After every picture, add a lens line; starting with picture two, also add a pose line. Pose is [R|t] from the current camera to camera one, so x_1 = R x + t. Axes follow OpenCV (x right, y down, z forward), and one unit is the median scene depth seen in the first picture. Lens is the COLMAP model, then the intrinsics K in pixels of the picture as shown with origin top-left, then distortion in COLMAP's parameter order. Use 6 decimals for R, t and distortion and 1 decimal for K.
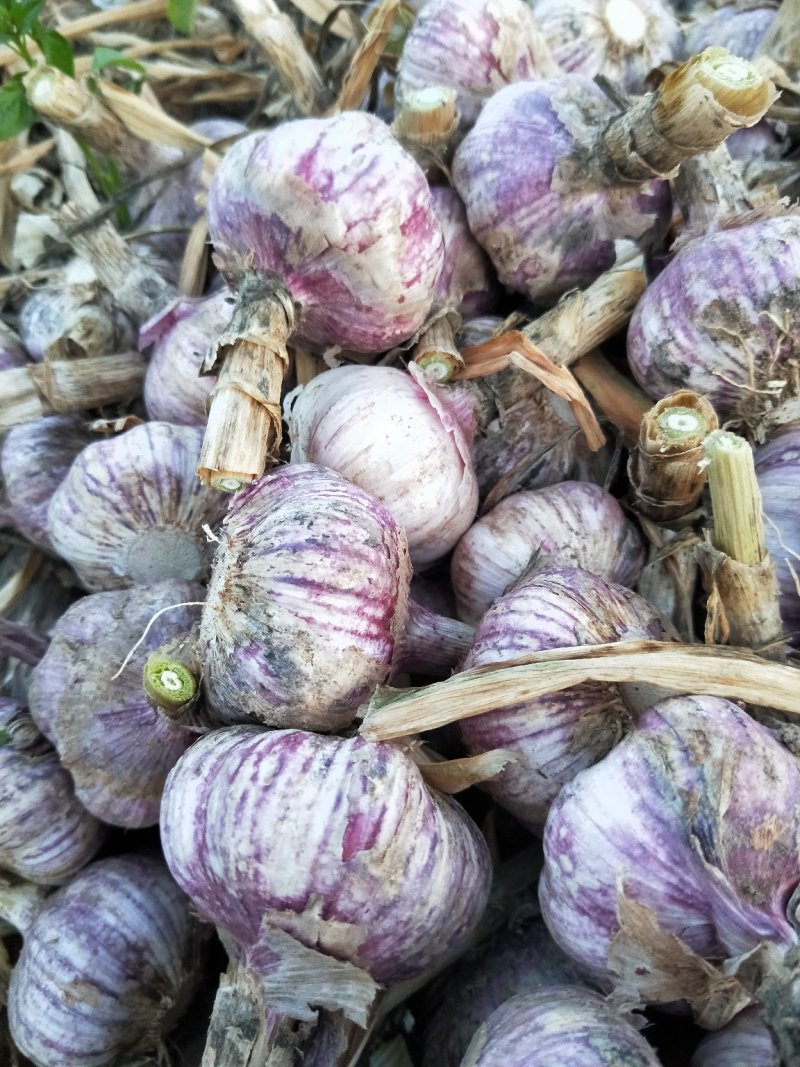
lens RADIAL K [[1039.8, 0, 401.1], [0, 1039.8, 533.9], [0, 0, 1]] dist [-0.026454, 0.000000]
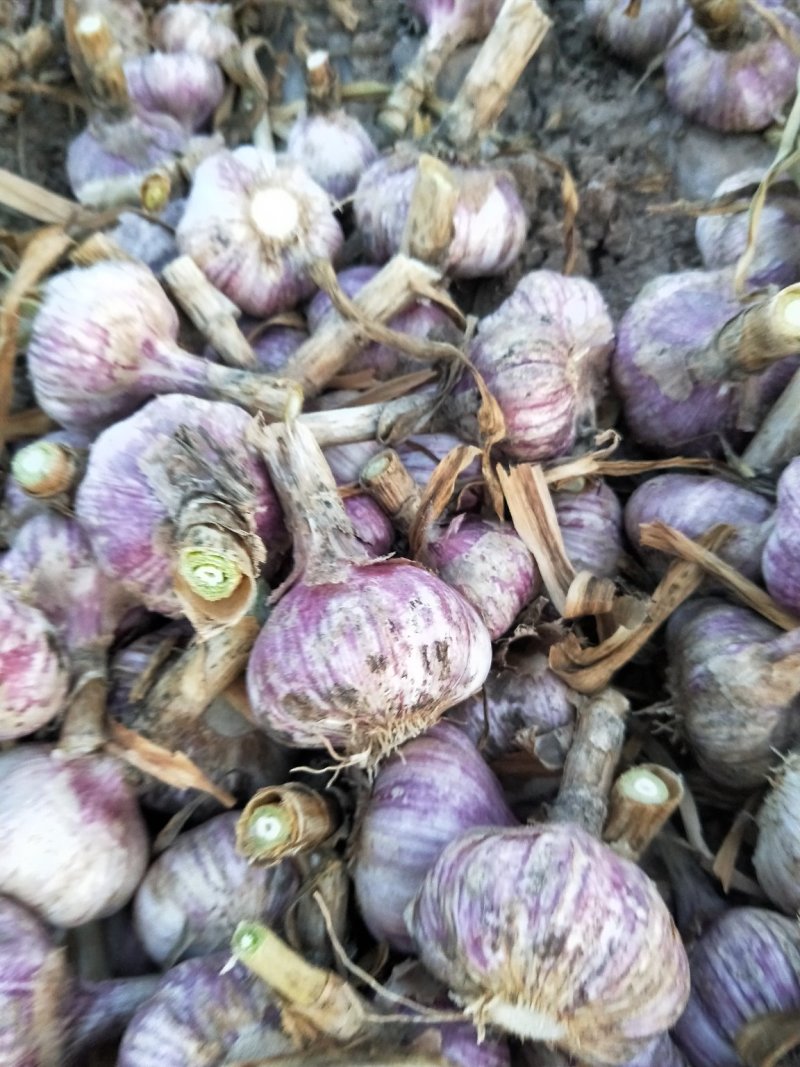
lens RADIAL K [[1039.8, 0, 399.4], [0, 1039.8, 534.4], [0, 0, 1]] dist [-0.026454, 0.000000]
pose [[0.981766, -0.190013, -0.005615, 0.397645], [0.188621, 0.970050, 0.153050, -0.464863], [-0.023635, -0.151319, 0.988202, -0.044842]]
